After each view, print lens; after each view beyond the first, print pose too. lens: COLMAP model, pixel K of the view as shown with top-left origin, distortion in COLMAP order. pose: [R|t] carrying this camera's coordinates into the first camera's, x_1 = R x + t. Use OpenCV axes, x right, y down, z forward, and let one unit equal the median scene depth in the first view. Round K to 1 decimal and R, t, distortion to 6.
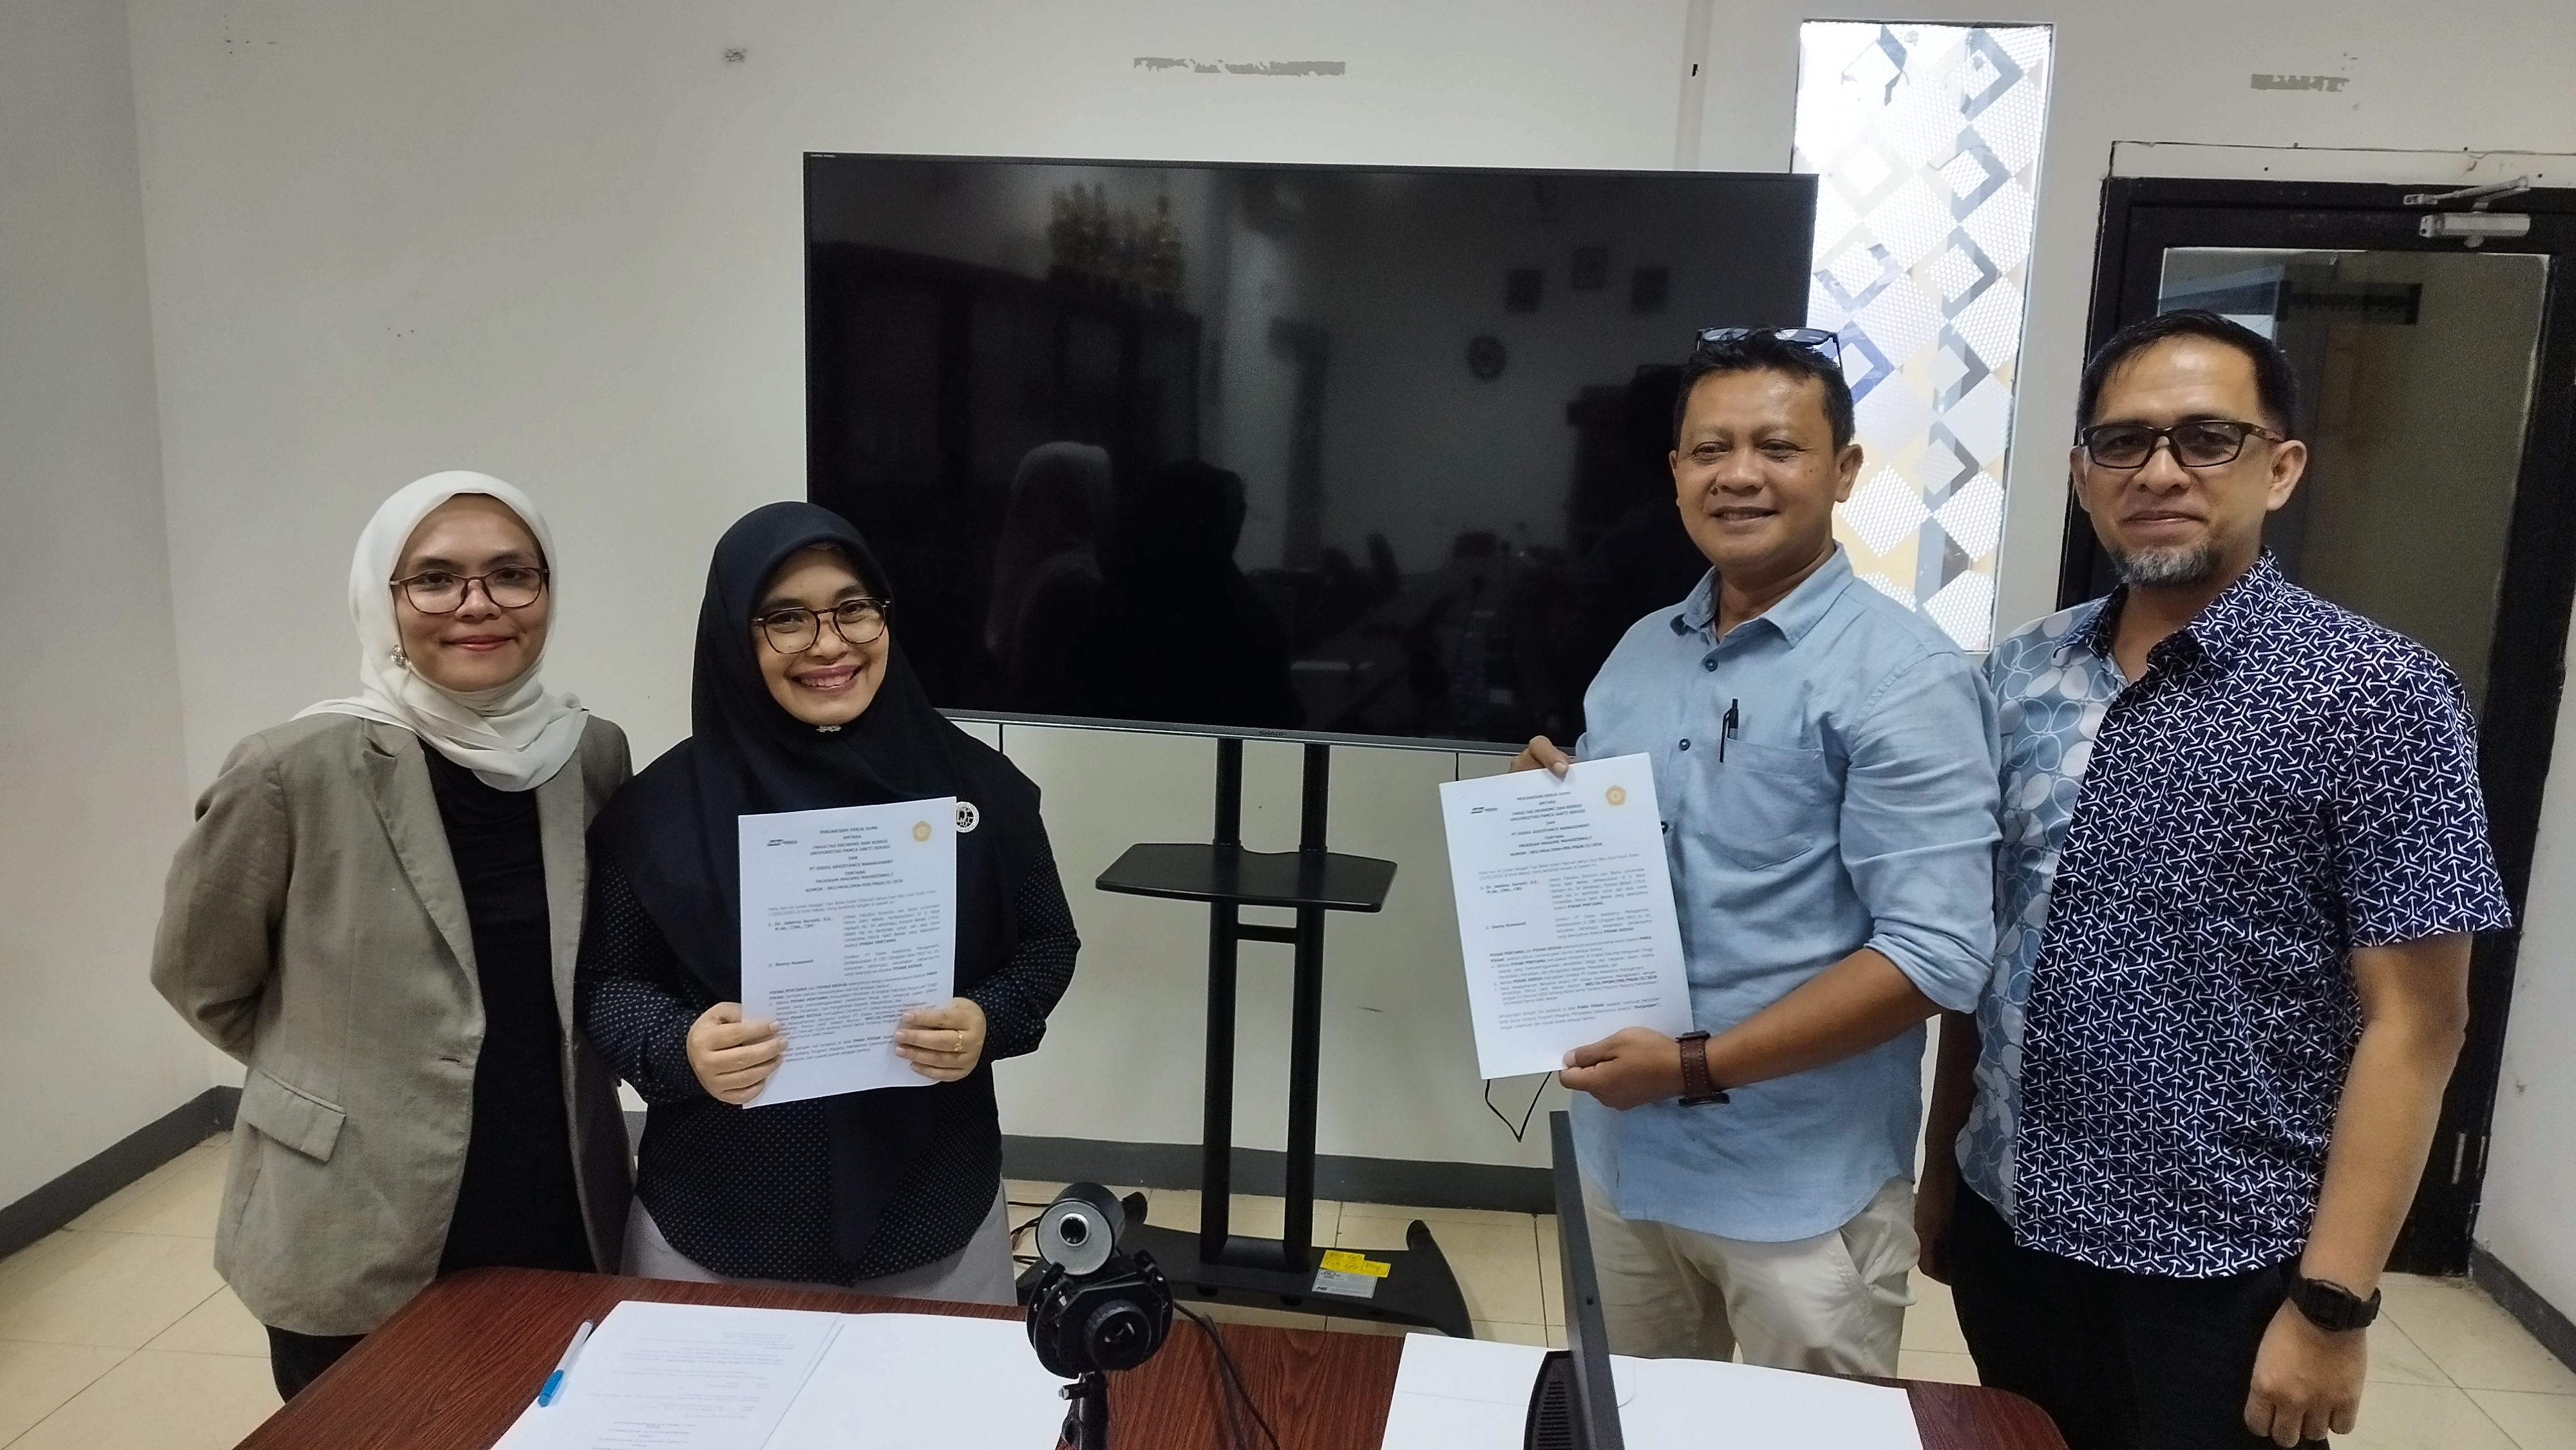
lens RADIAL K [[1838.0, 0, 1290.5], [0, 1838.0, 722.9], [0, 0, 1]] dist [0.004601, -0.002507]
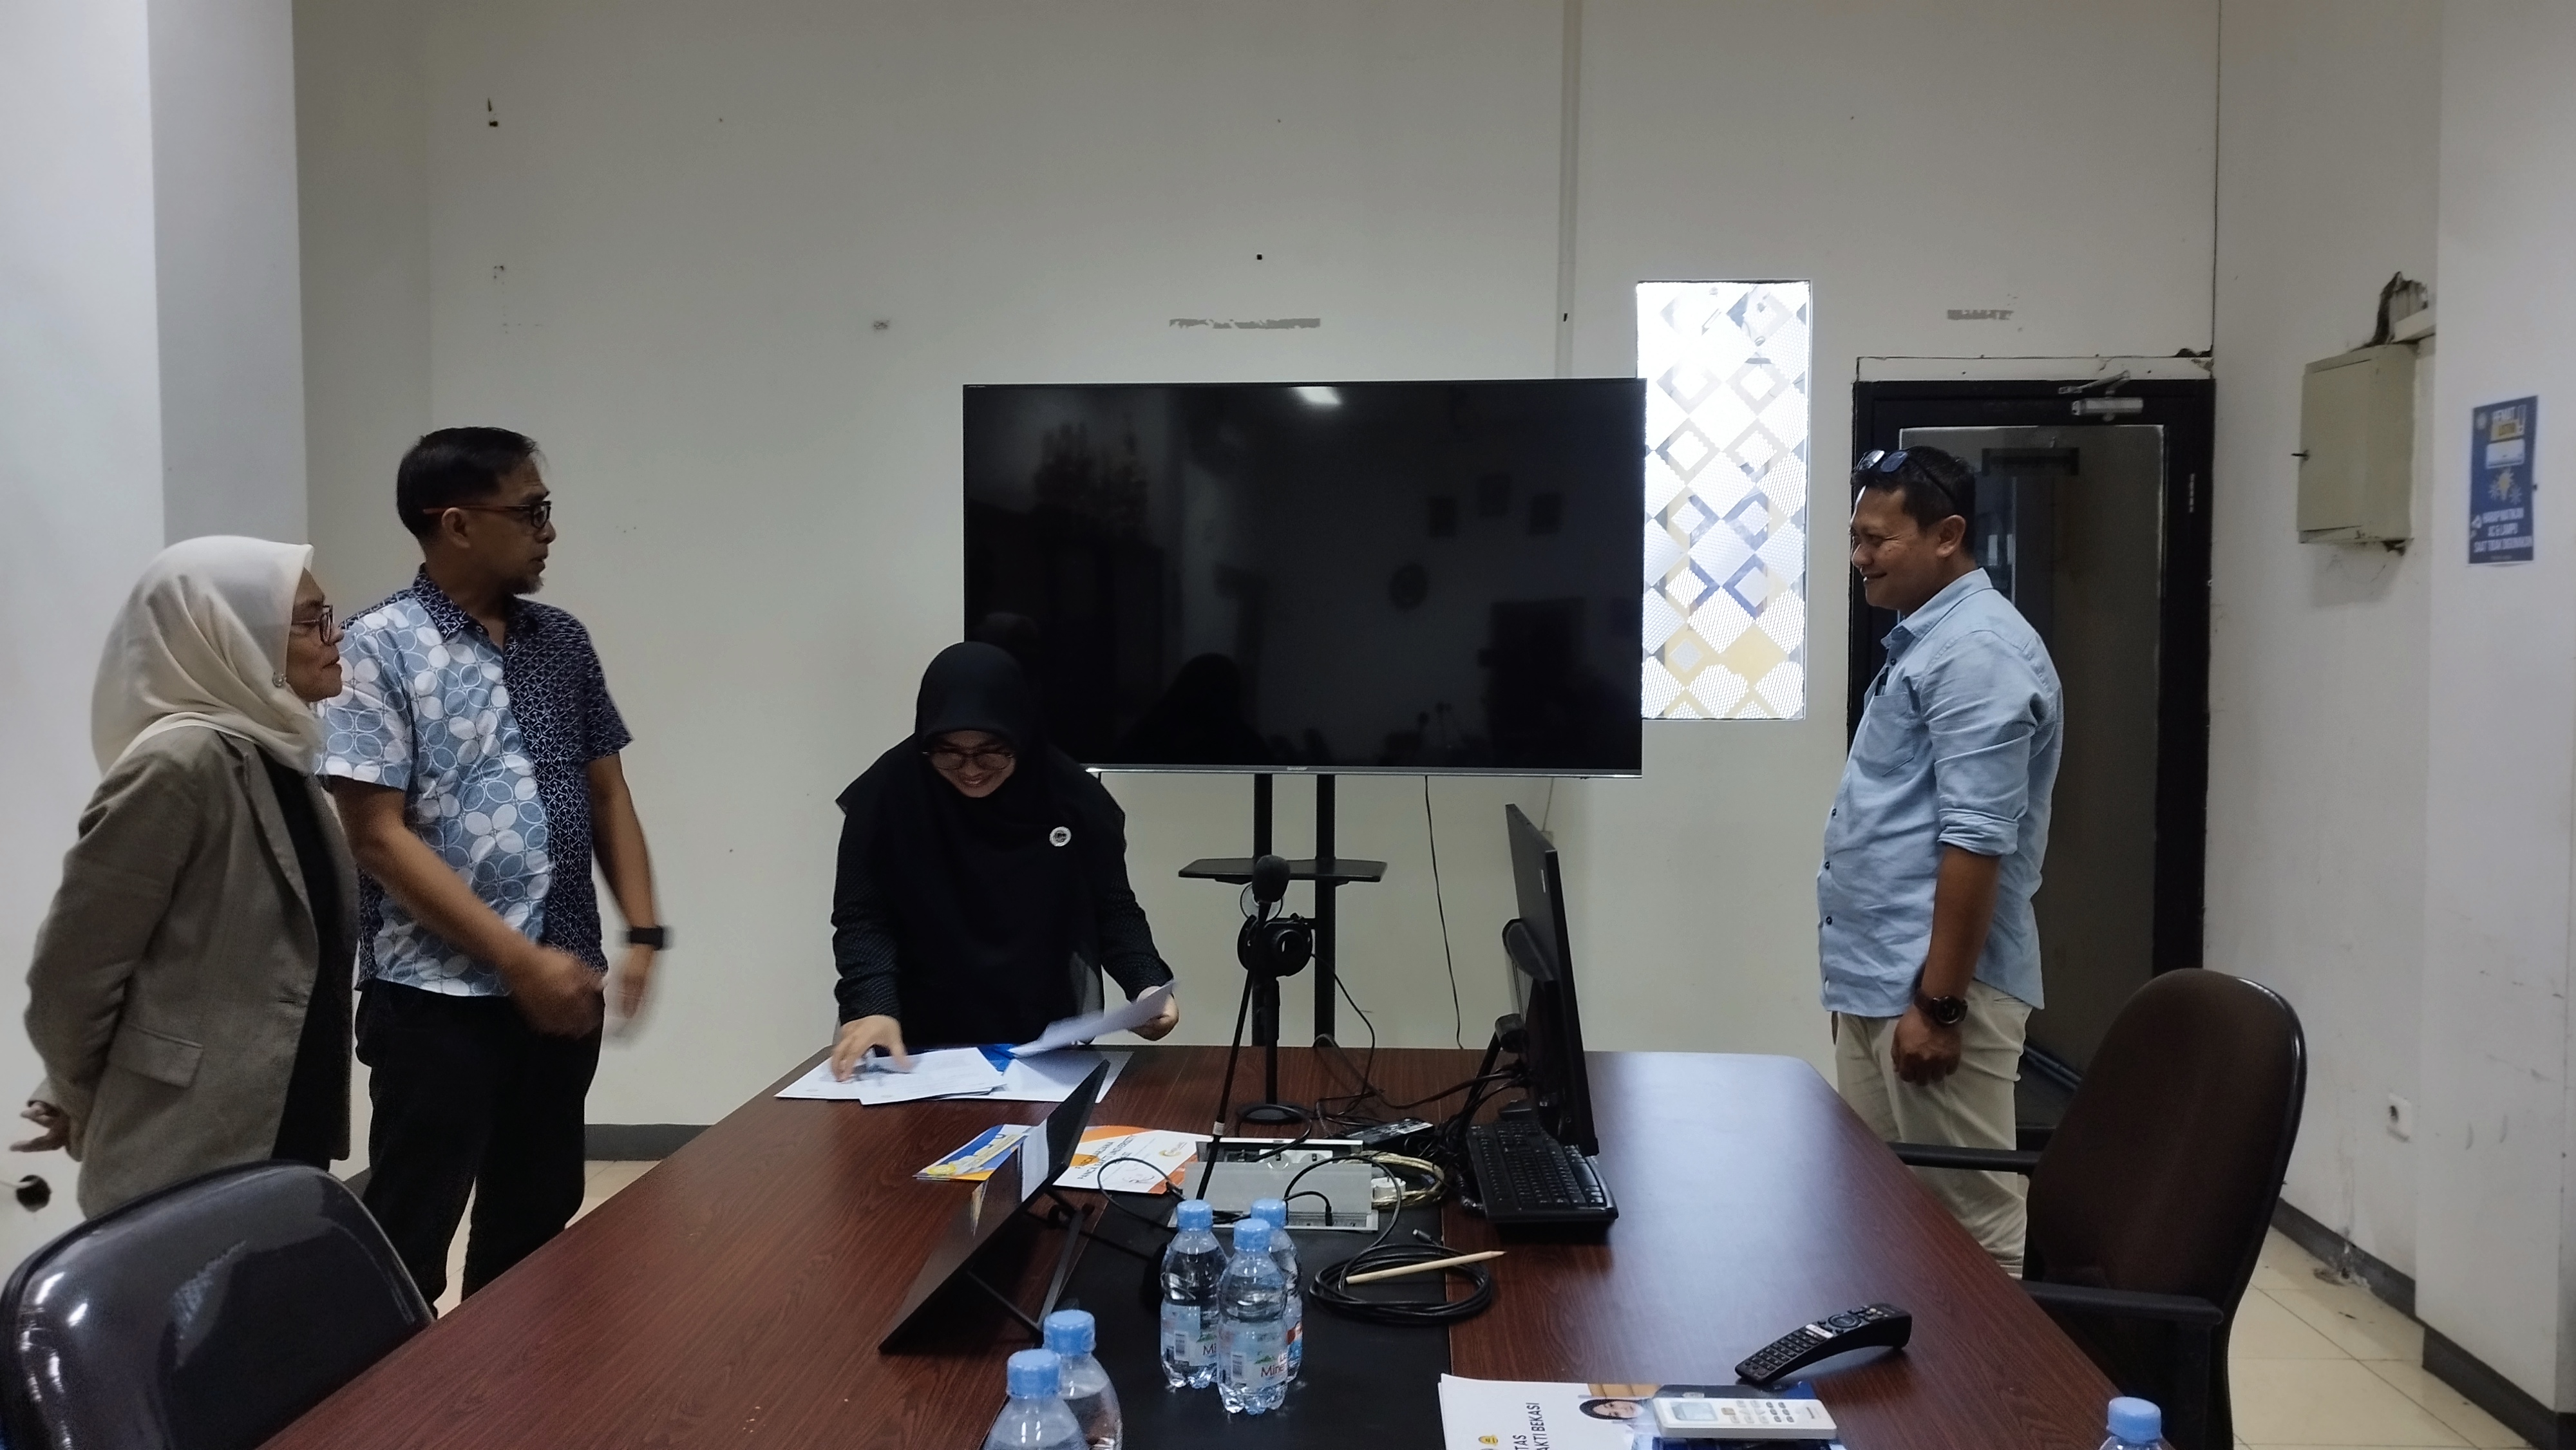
lens RADIAL K [[1836.0, 0, 1296.3], [0, 1836.0, 725.3], [0, 0, 1]] dist [0.028233, -0.025673]
pose [[0.998445, -0.034655, 0.043654, -0.066417], [0.040266, 0.990027, -0.134998, 0.153588], [-0.038540, 0.136545, 0.989884, -0.389768]]
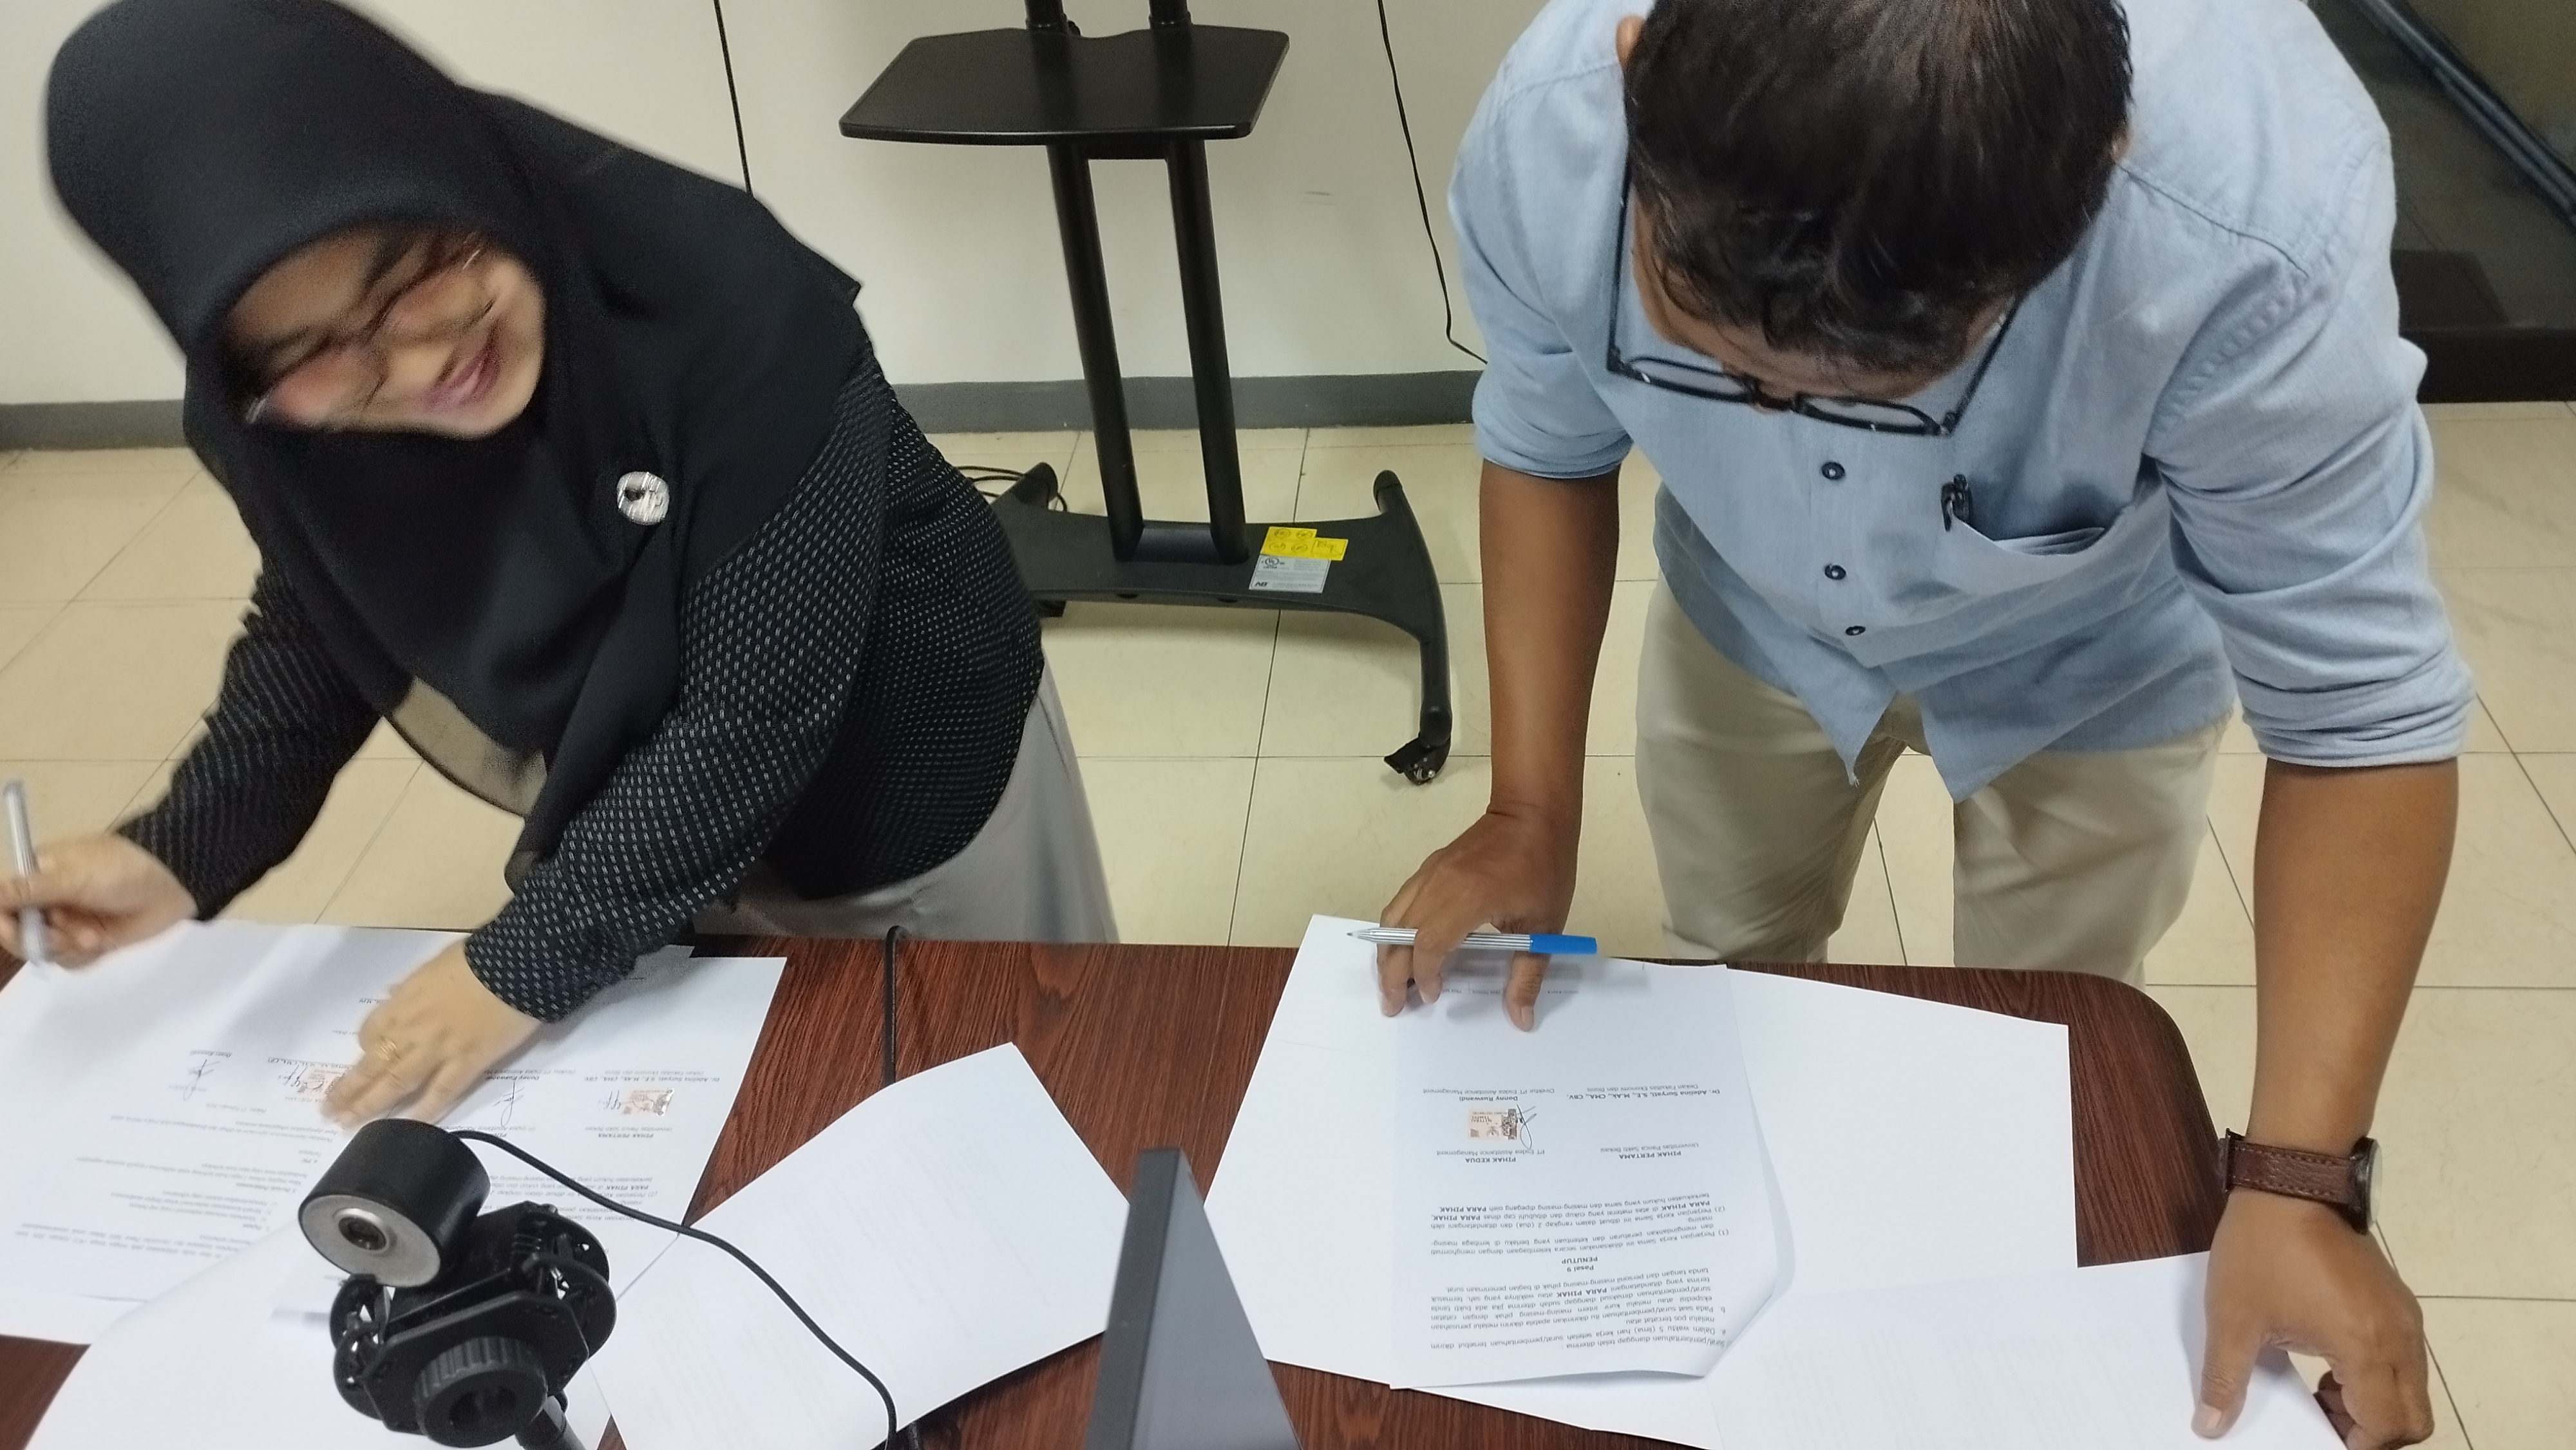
lens RADIAL K [[1836.0, 0, 1296.3], [0, 1836.0, 725.3], [0, 0, 1]] dist [0.028233, -0.025673]
pose [[0.994457, -0.074792, -0.073906, 0.087982], [0.101692, 0.862833, 0.495154, -0.039458], [0.026735, -0.499925, 0.865656, 0.265536]]
